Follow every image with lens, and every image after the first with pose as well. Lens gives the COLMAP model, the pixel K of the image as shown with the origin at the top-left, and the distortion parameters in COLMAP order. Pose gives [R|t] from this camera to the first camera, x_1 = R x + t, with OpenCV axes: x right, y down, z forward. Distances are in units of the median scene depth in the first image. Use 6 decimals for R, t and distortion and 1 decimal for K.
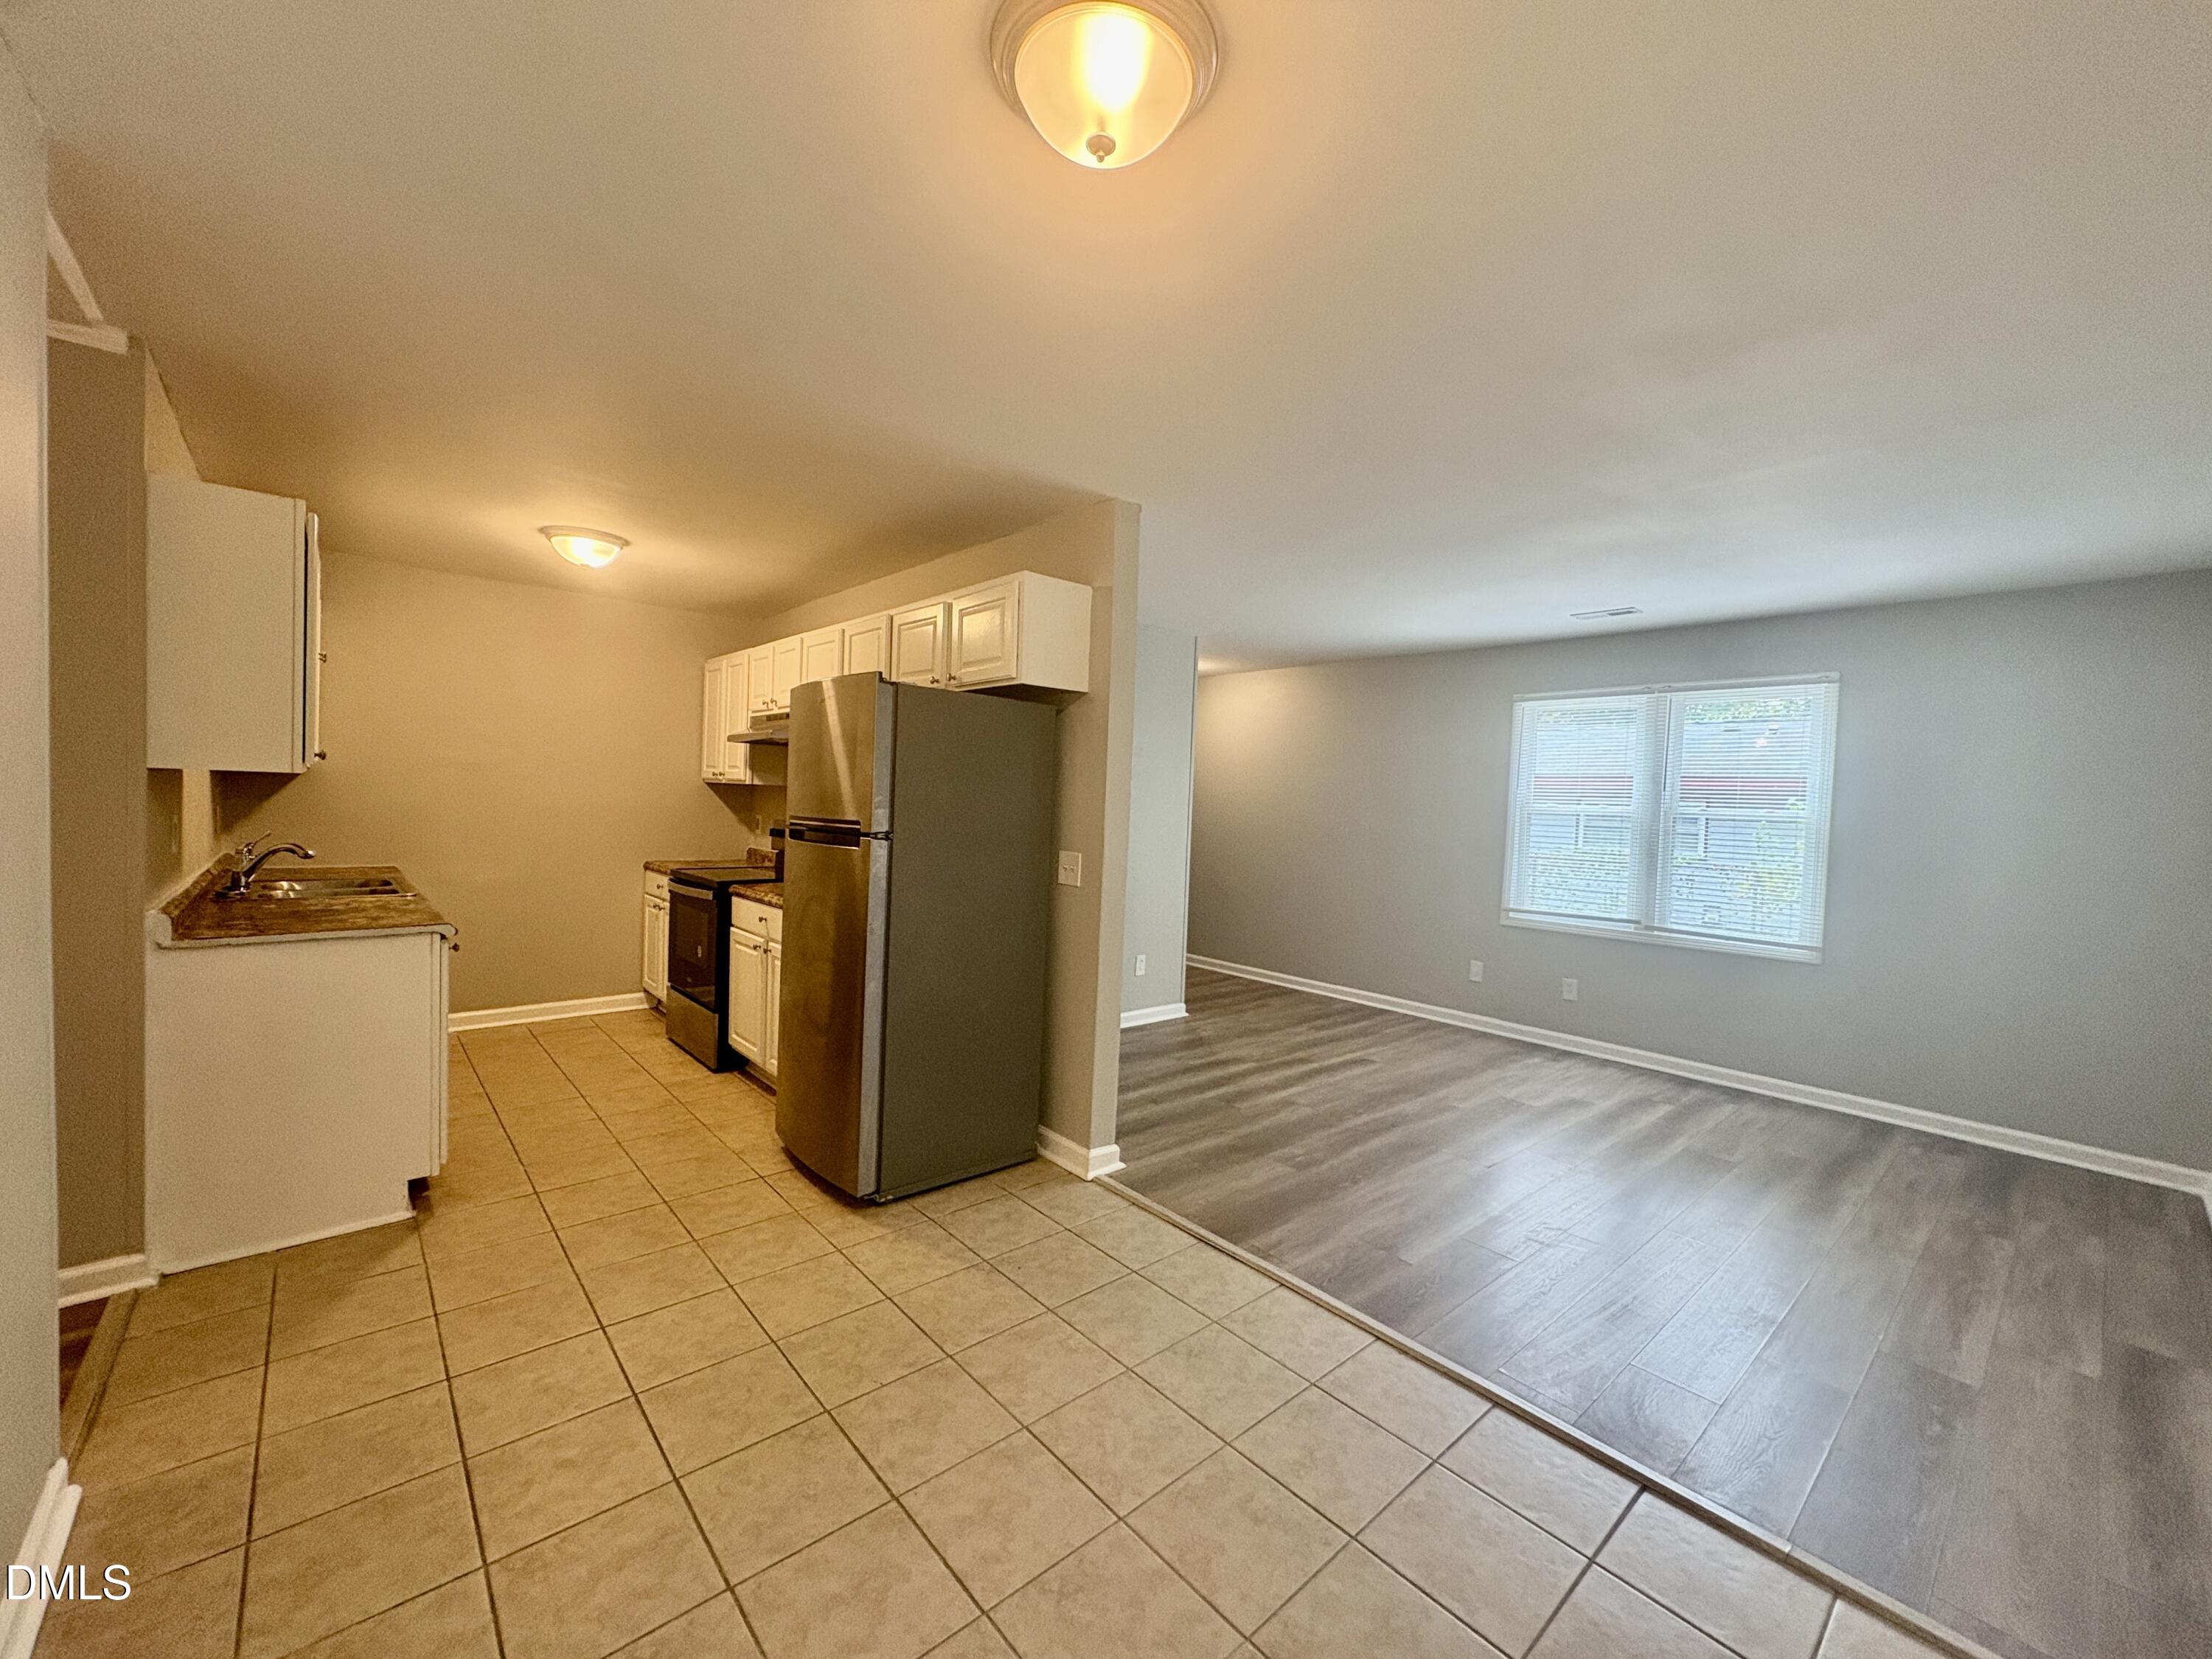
lens RADIAL K [[884.2, 0, 1110.4], [0, 884.2, 826.7], [0, 0, 1]] dist [0.002089, -0.000060]
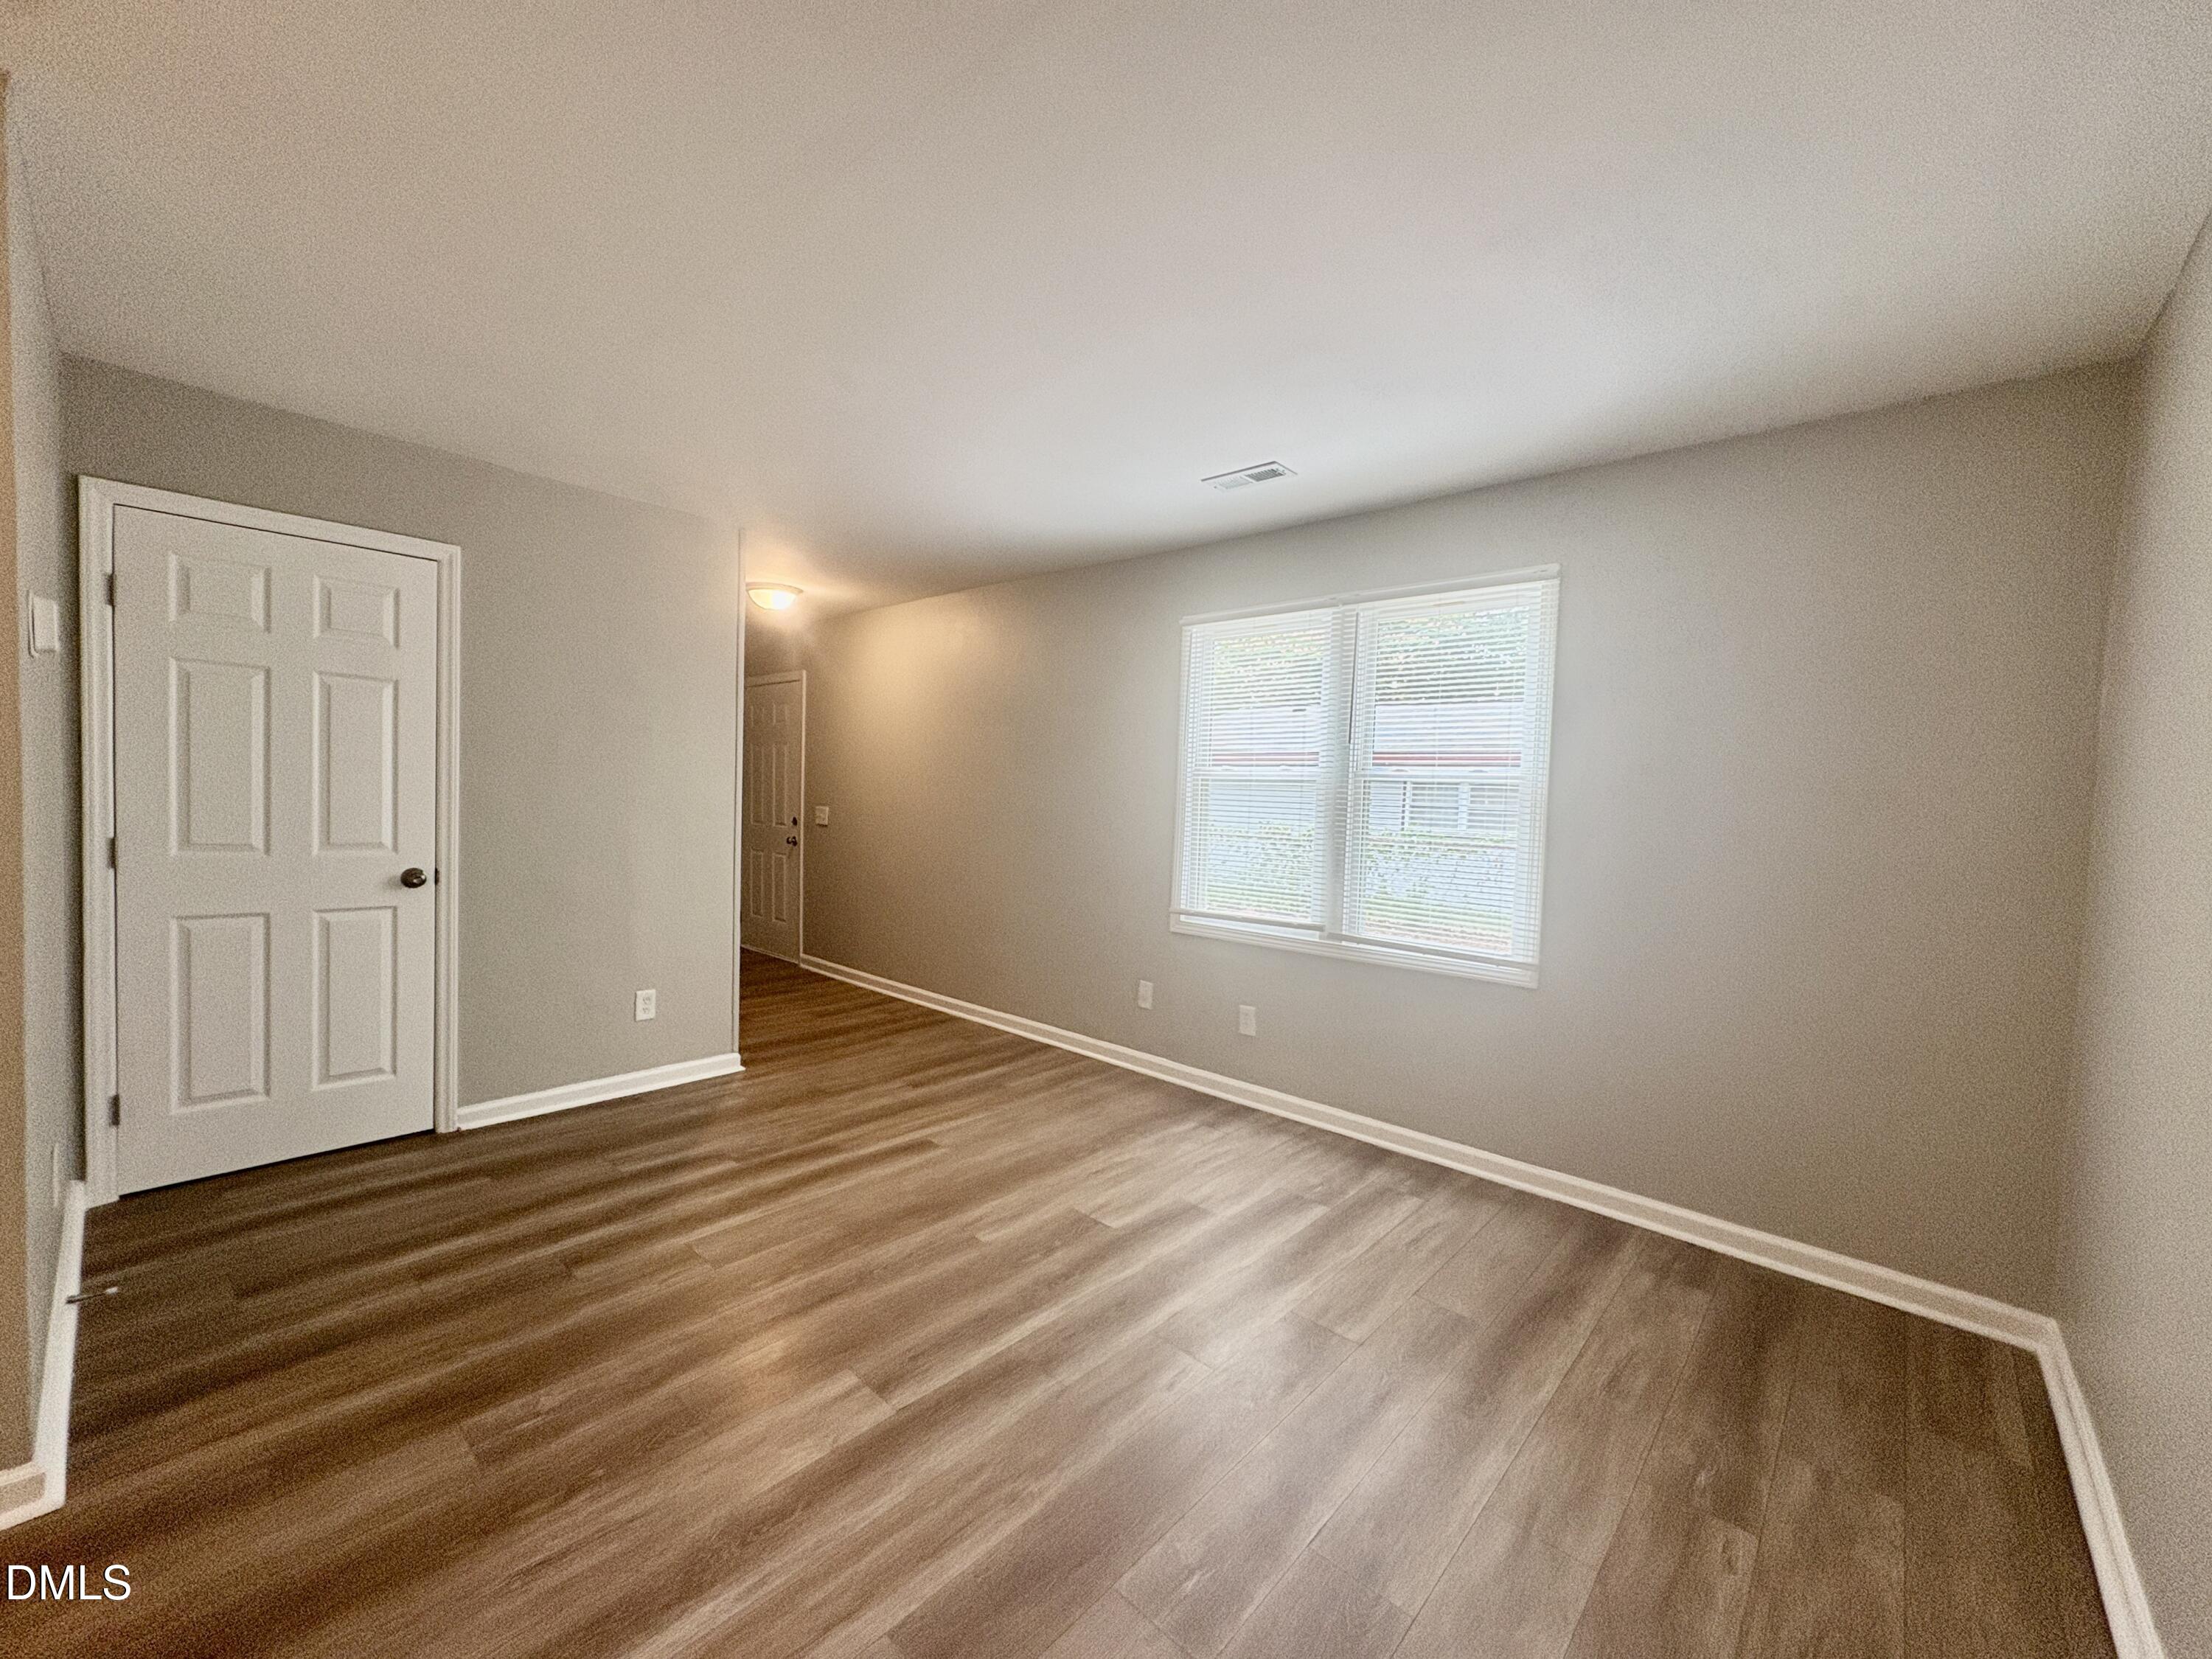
lens RADIAL K [[884.2, 0, 1110.4], [0, 884.2, 826.7], [0, 0, 1]] dist [0.002089, -0.000060]
pose [[0.993240, -0.010377, 0.115617, 0.377854], [0.008670, 0.999846, 0.015250, 0.014362], [-0.115757, -0.014145, 0.993177, 0.340412]]
